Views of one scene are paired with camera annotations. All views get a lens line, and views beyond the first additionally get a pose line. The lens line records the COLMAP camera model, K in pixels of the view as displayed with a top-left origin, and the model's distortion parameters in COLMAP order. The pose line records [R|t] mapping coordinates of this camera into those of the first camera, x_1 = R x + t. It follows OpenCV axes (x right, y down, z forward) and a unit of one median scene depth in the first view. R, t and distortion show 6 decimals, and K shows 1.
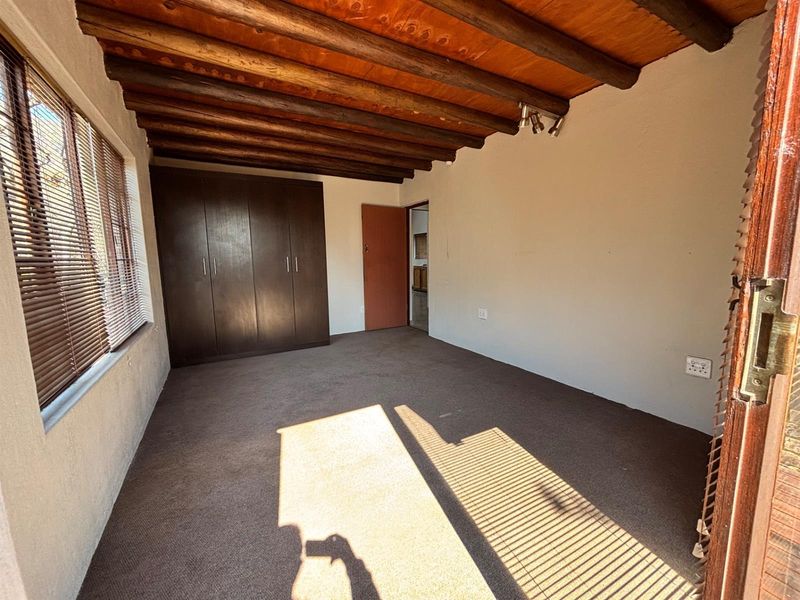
lens RADIAL K [[321.1, 0, 397.5], [0, 321.1, 301.4], [0, 0, 1]] dist [-0.002299, -0.000061]
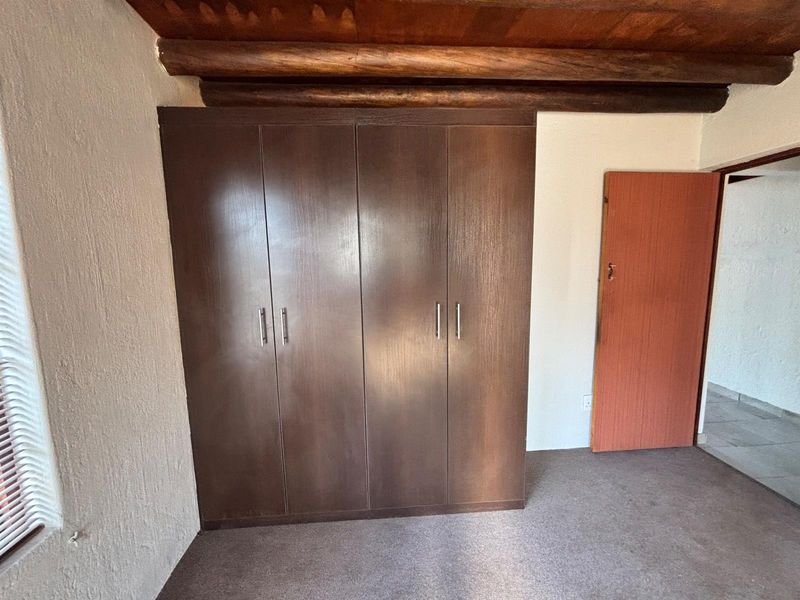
lens RADIAL K [[321.1, 0, 397.5], [0, 321.1, 301.4], [0, 0, 1]] dist [-0.002299, -0.000061]
pose [[0.903048, 0.052154, -0.426362, -0.169278], [-0.053272, 0.998537, 0.009313, -0.115467], [0.426223, 0.014303, 0.904505, 0.482884]]
